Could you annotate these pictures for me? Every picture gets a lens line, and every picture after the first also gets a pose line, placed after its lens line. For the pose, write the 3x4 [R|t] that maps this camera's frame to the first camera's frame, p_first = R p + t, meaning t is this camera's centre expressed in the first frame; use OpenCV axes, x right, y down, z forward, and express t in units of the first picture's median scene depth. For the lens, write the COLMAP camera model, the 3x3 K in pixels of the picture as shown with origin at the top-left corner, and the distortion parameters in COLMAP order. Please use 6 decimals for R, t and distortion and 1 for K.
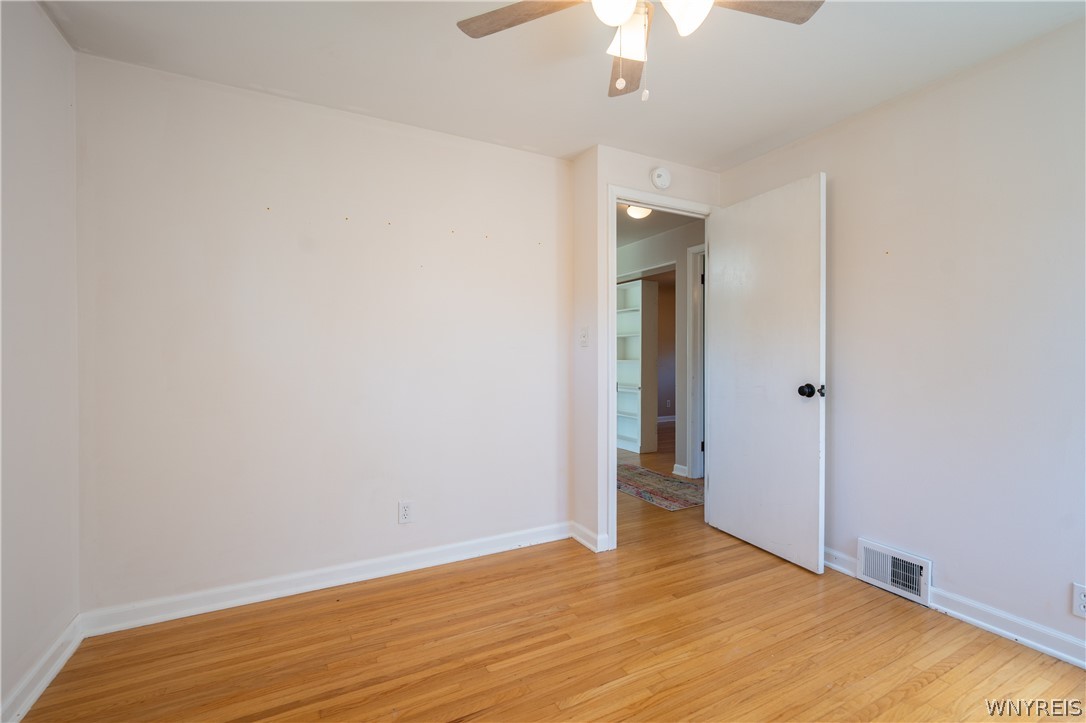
lens RADIAL K [[470.6, 0, 549.3], [0, 470.6, 361.4], [0, 0, 1]] dist [-0.026156, 0.006888]
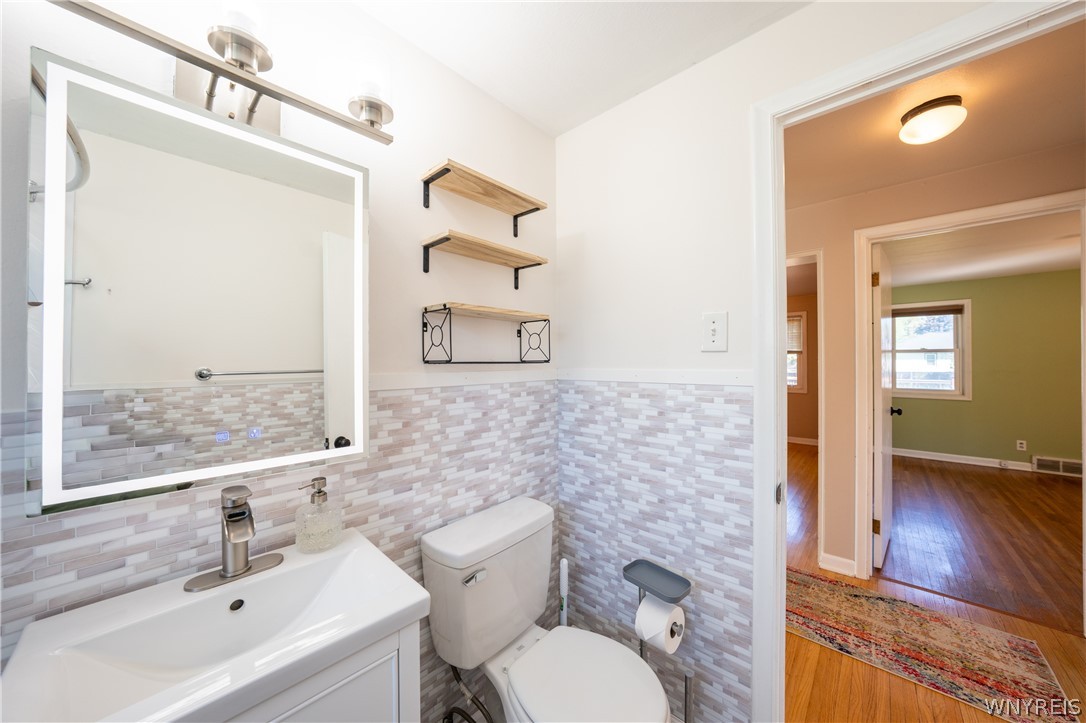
lens RADIAL K [[365.9, 0, 536.8], [0, 365.9, 358.6], [0, 0, 1]] dist [-0.029277, 0.004951]
pose [[0.946263, -0.002111, 0.323391, -0.536728], [0.007224, 0.999867, -0.014610, -0.101775], [-0.323317, 0.016161, 0.946153, 1.236054]]
